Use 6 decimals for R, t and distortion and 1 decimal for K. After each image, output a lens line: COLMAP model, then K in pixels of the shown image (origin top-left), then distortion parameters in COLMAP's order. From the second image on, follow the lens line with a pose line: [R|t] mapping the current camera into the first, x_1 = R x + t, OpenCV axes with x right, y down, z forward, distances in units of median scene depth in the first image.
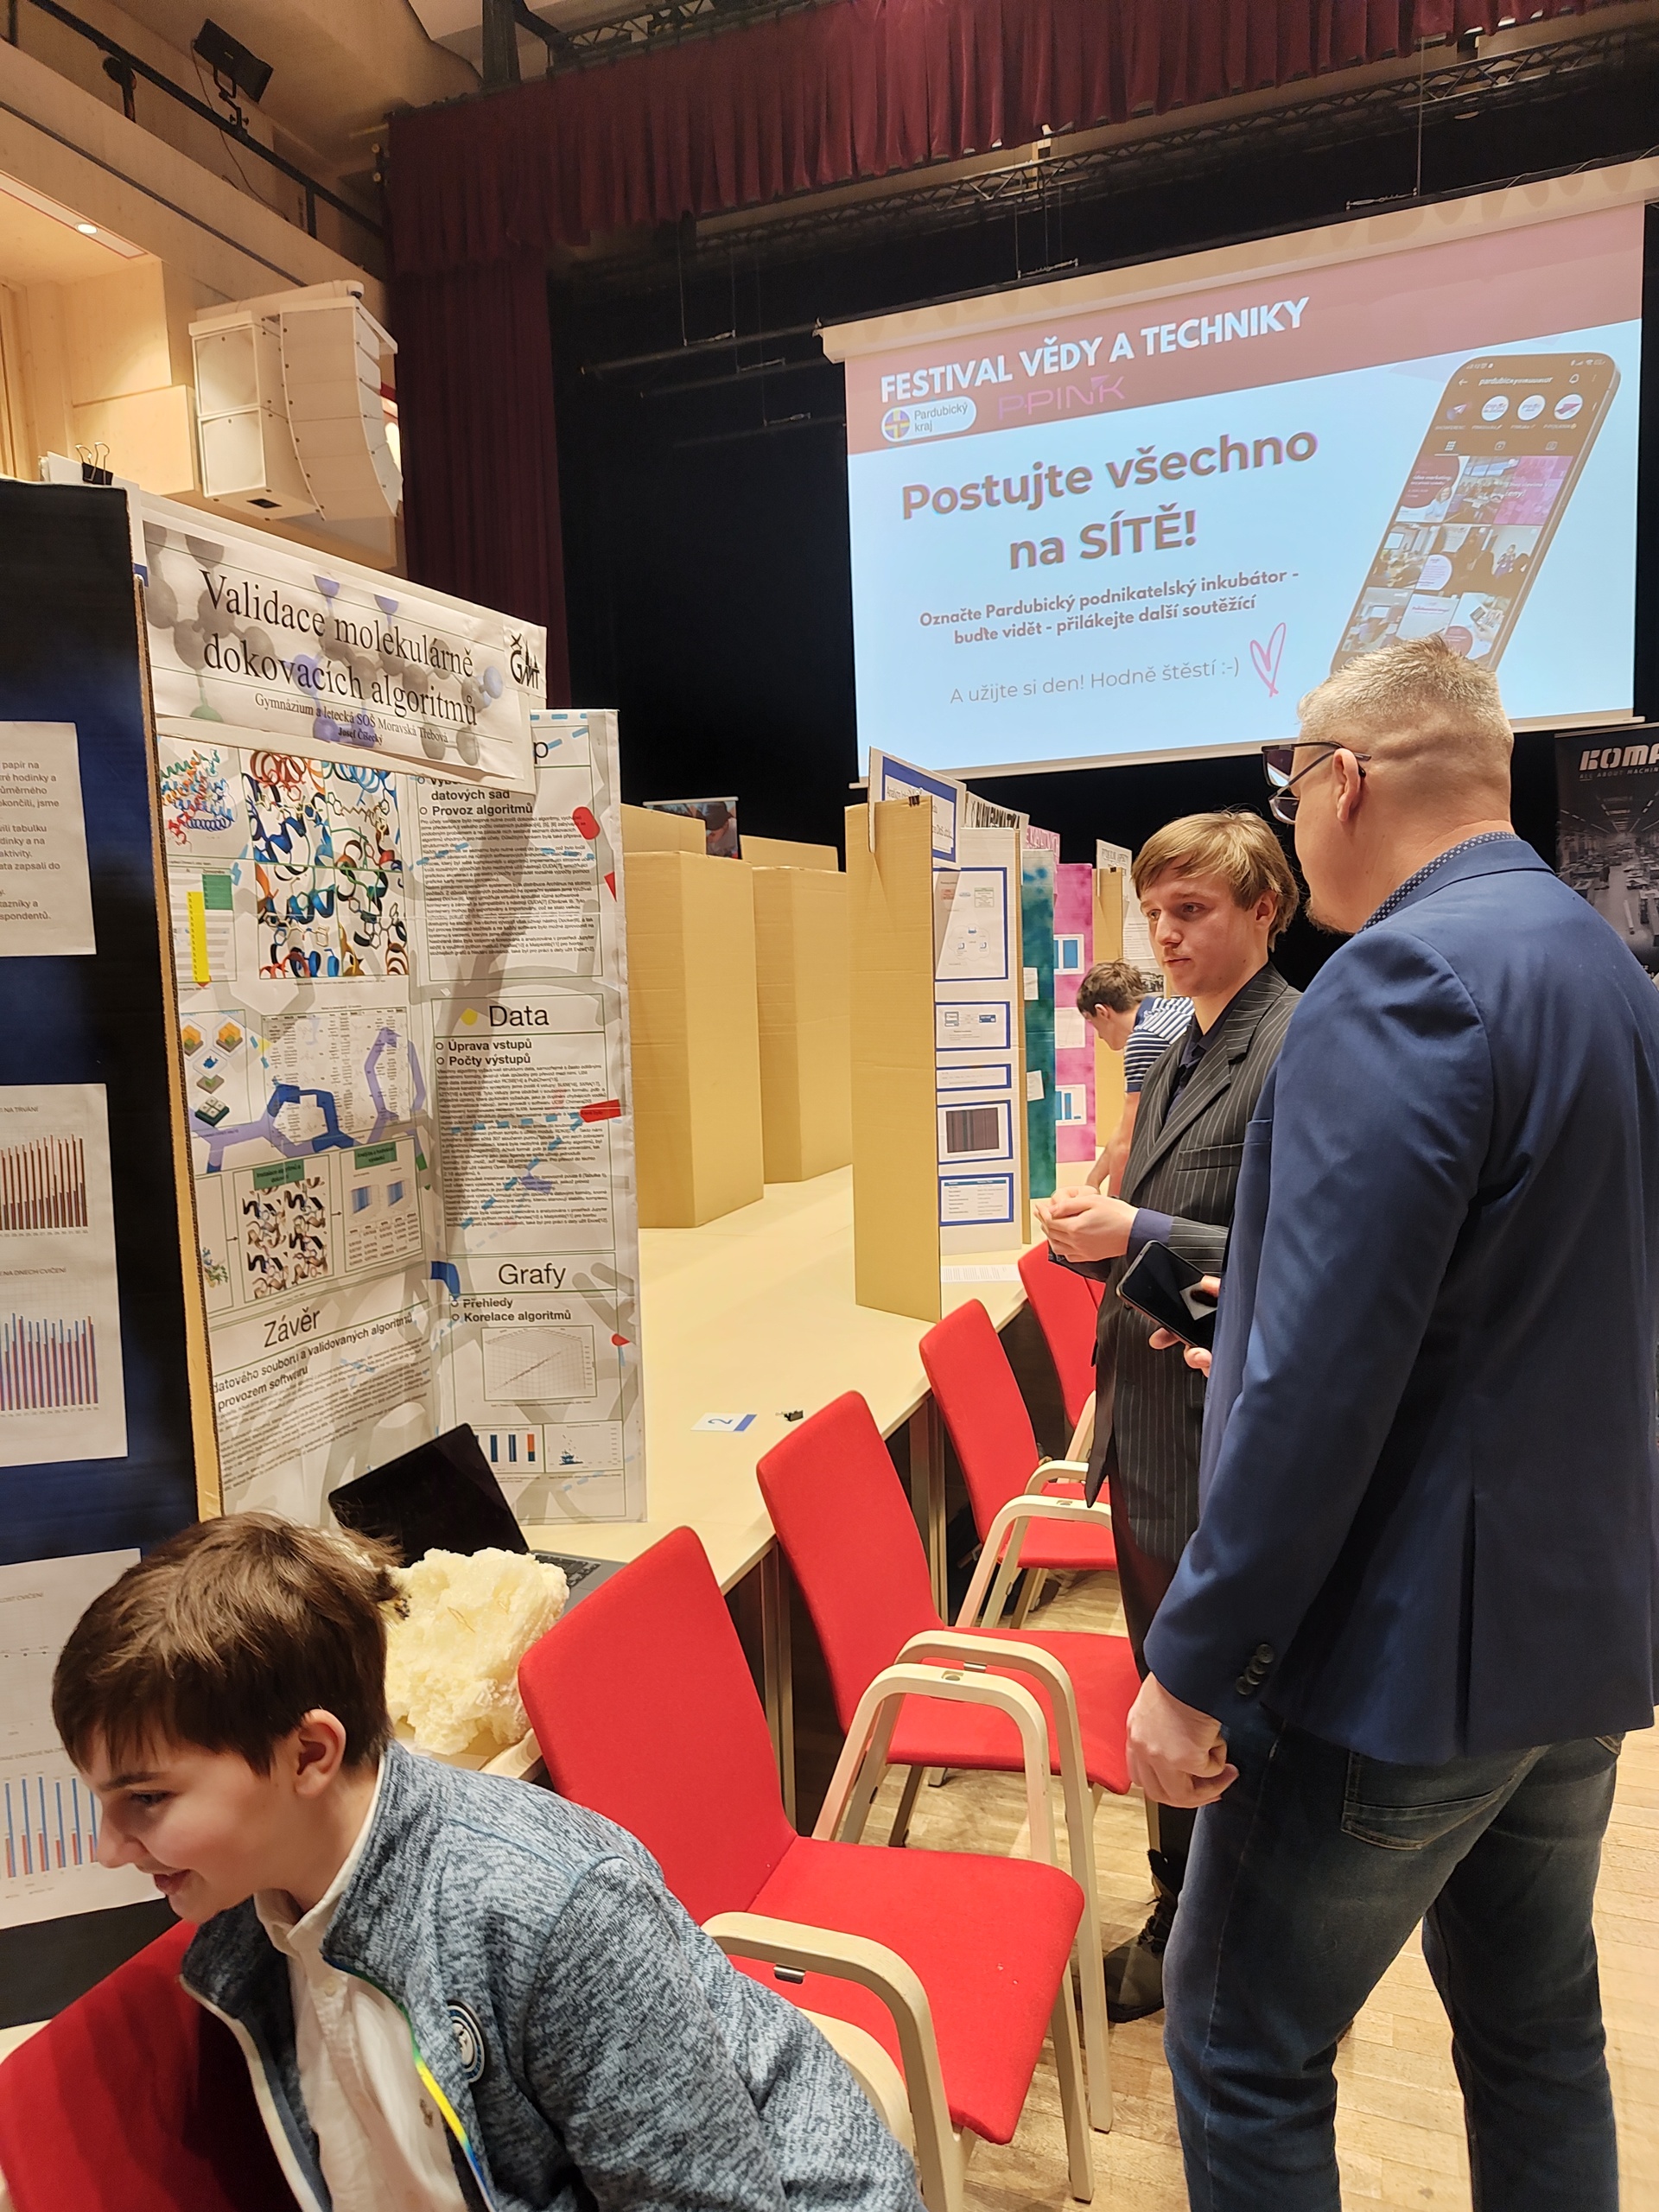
lens RADIAL K [[1526.7, 0, 767.5], [0, 1526.7, 1105.8], [0, 0, 1]] dist [-0.000186, 0.055157]
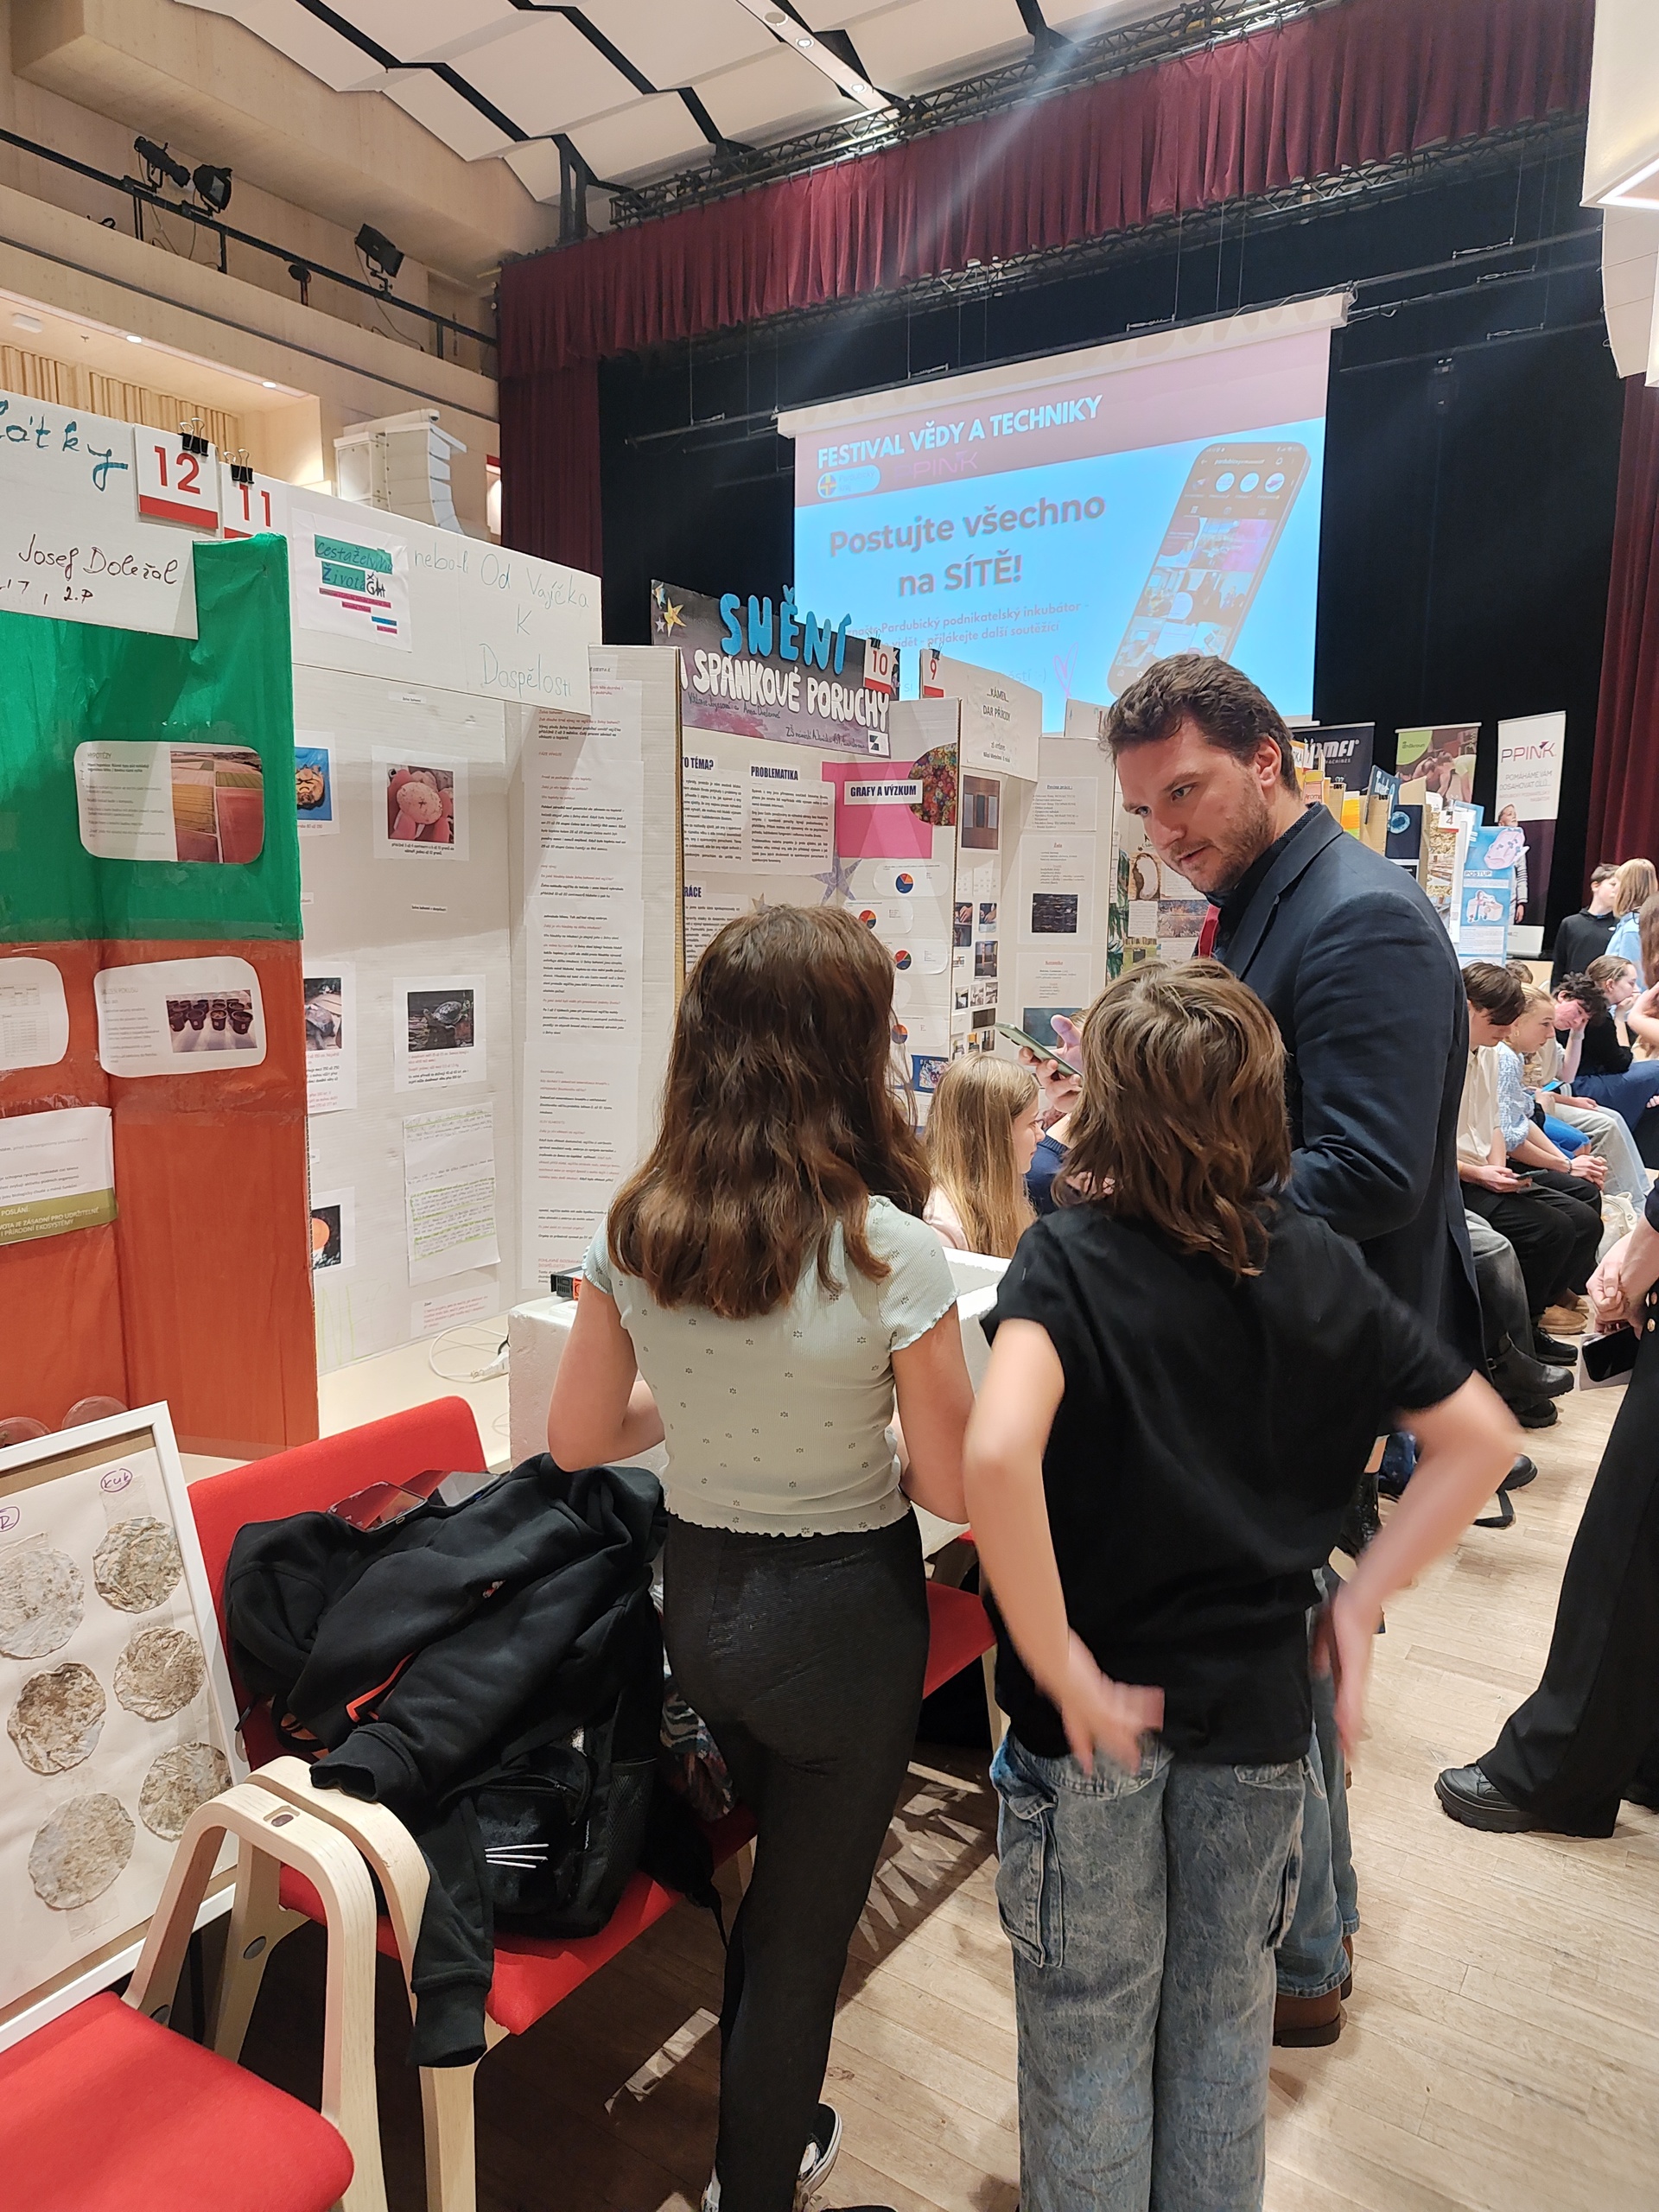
lens RADIAL K [[1519.1, 0, 798.6], [0, 1519.1, 1120.7], [0, 0, 1]] dist [0.093169, -0.067507]
pose [[0.970375, 0.078263, -0.228578, 2.334991], [-0.062296, 0.995140, 0.076264, 0.081270], [0.233436, -0.059765, 0.970534, -2.076404]]
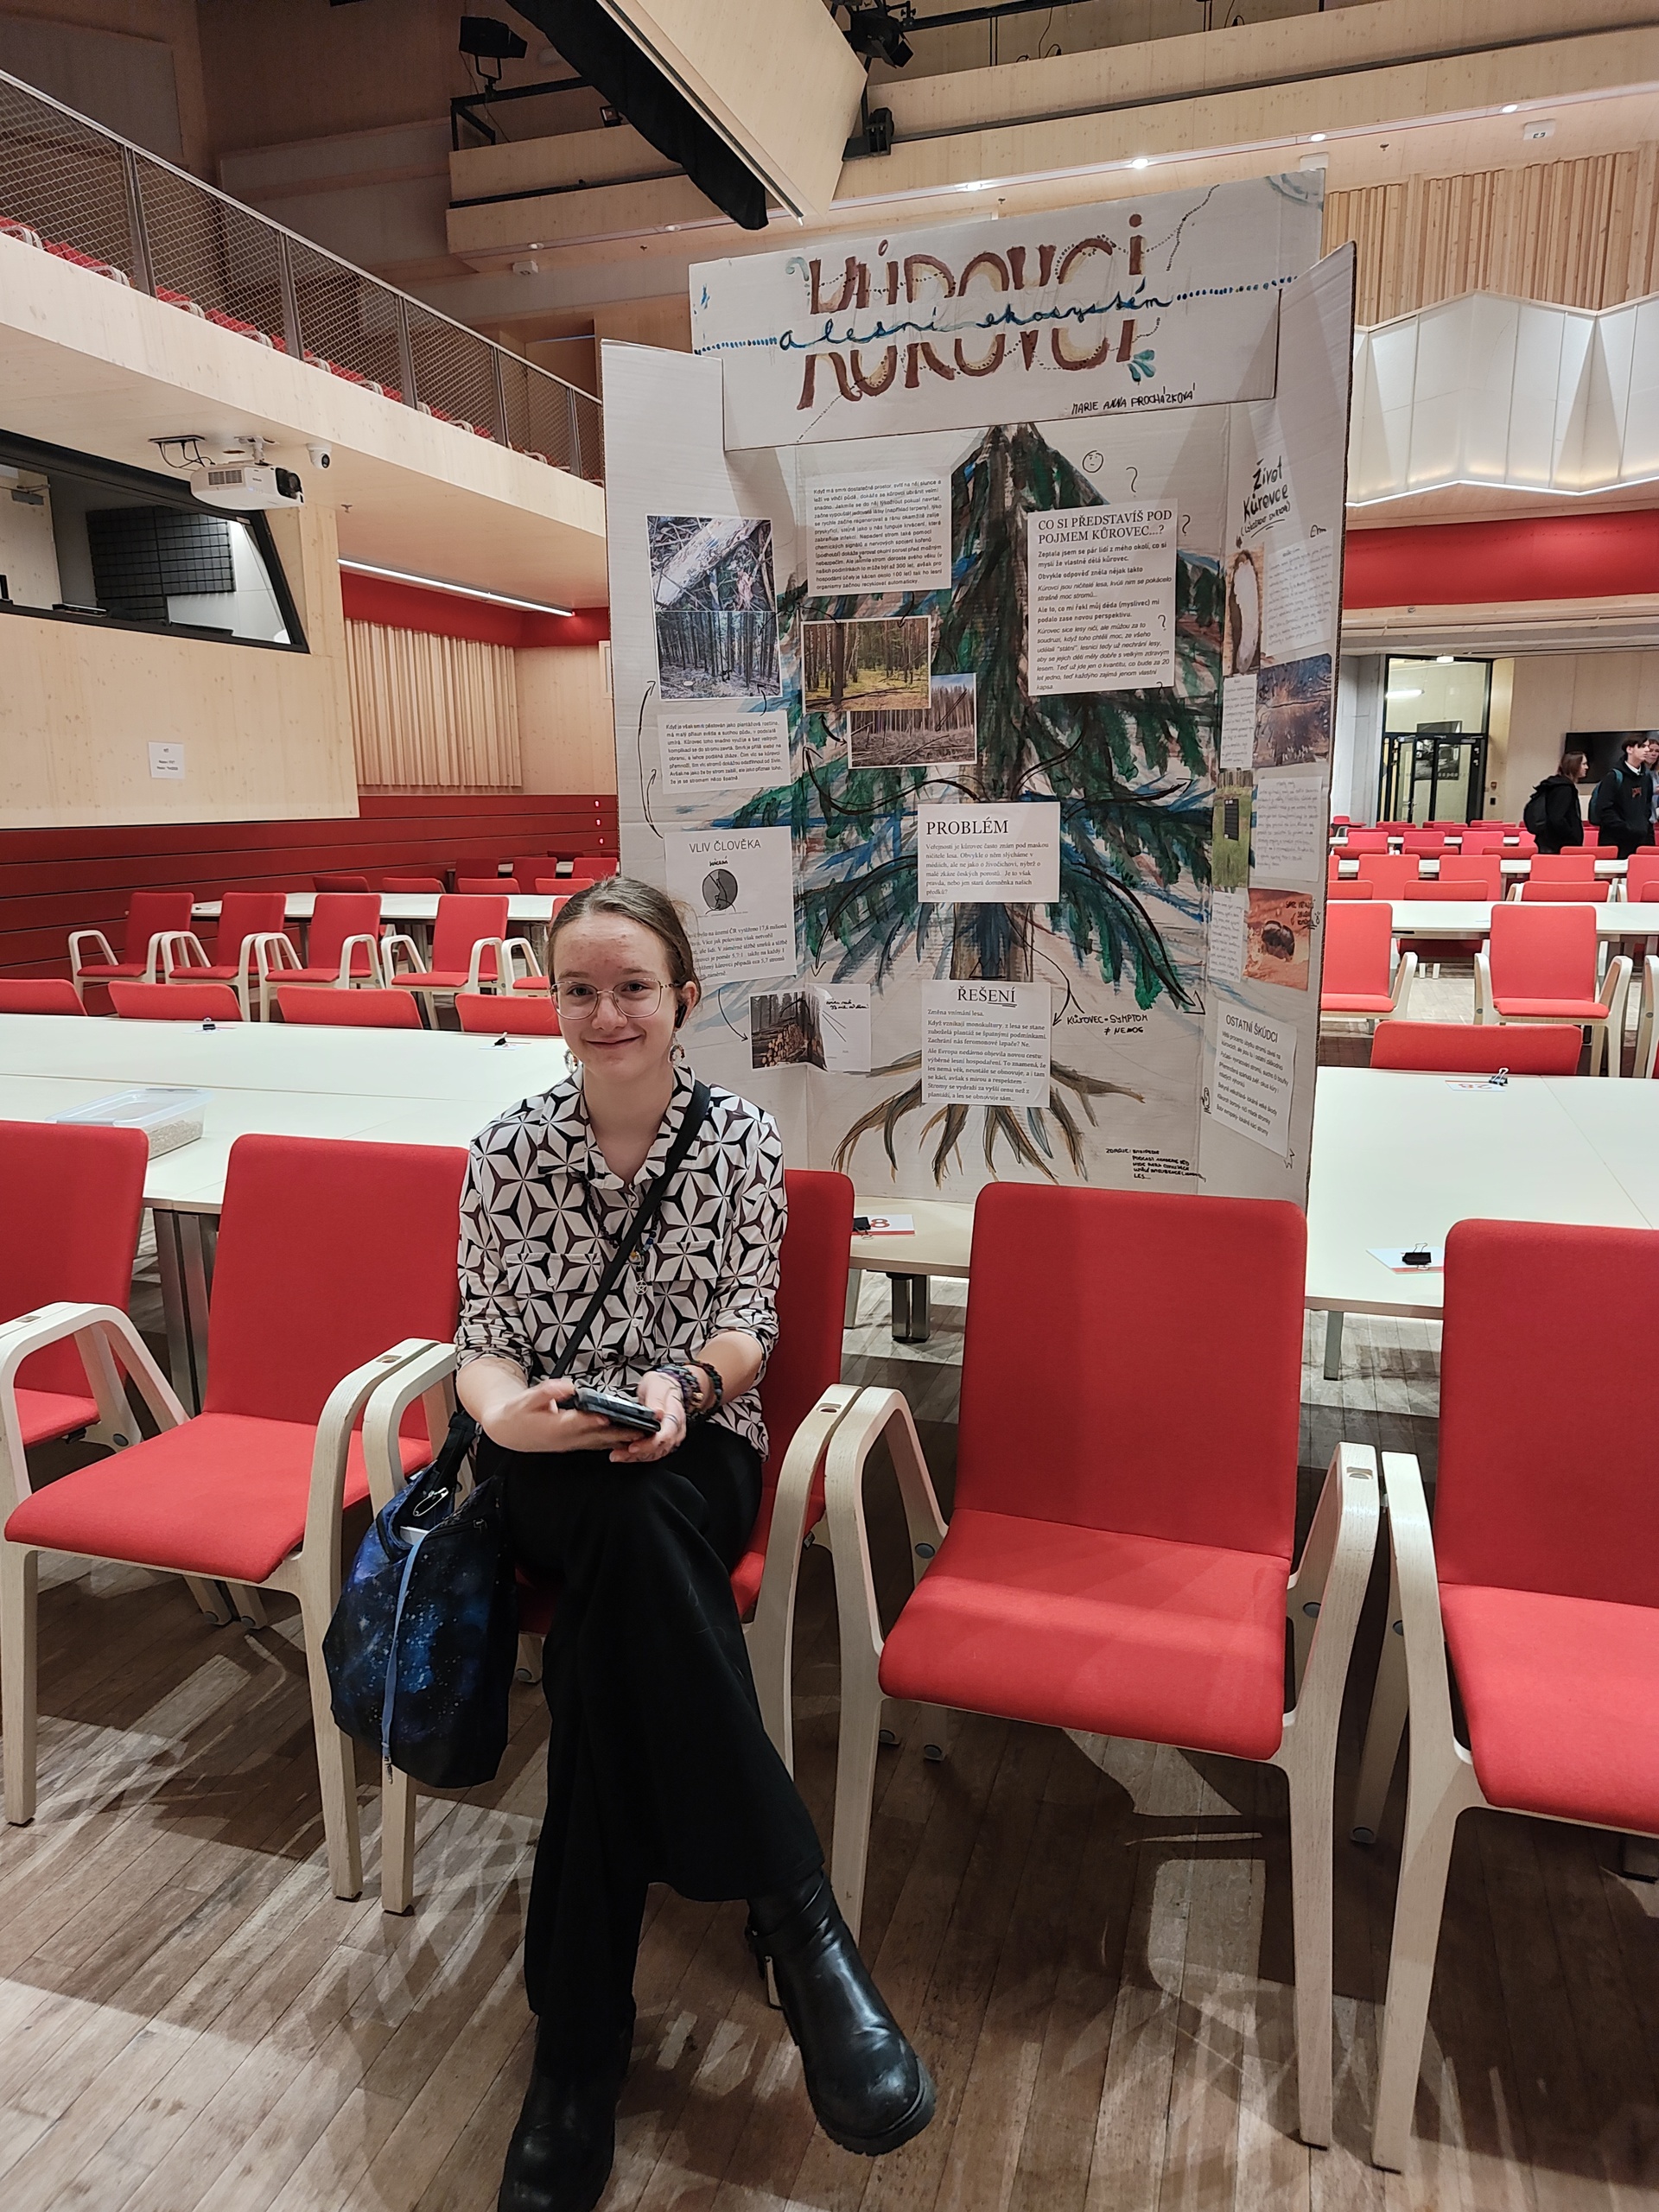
lens RADIAL K [[1429.3, 0, 834.2], [0, 1429.3, 1097.6], [0, 0, 1]] dist [-0.000896, 0.016208]
pose [[0.045888, 0.251352, -0.966807, 3.275204], [-0.072550, 0.966110, 0.247727, -0.067751], [0.996309, 0.058774, 0.062568, 0.223786]]
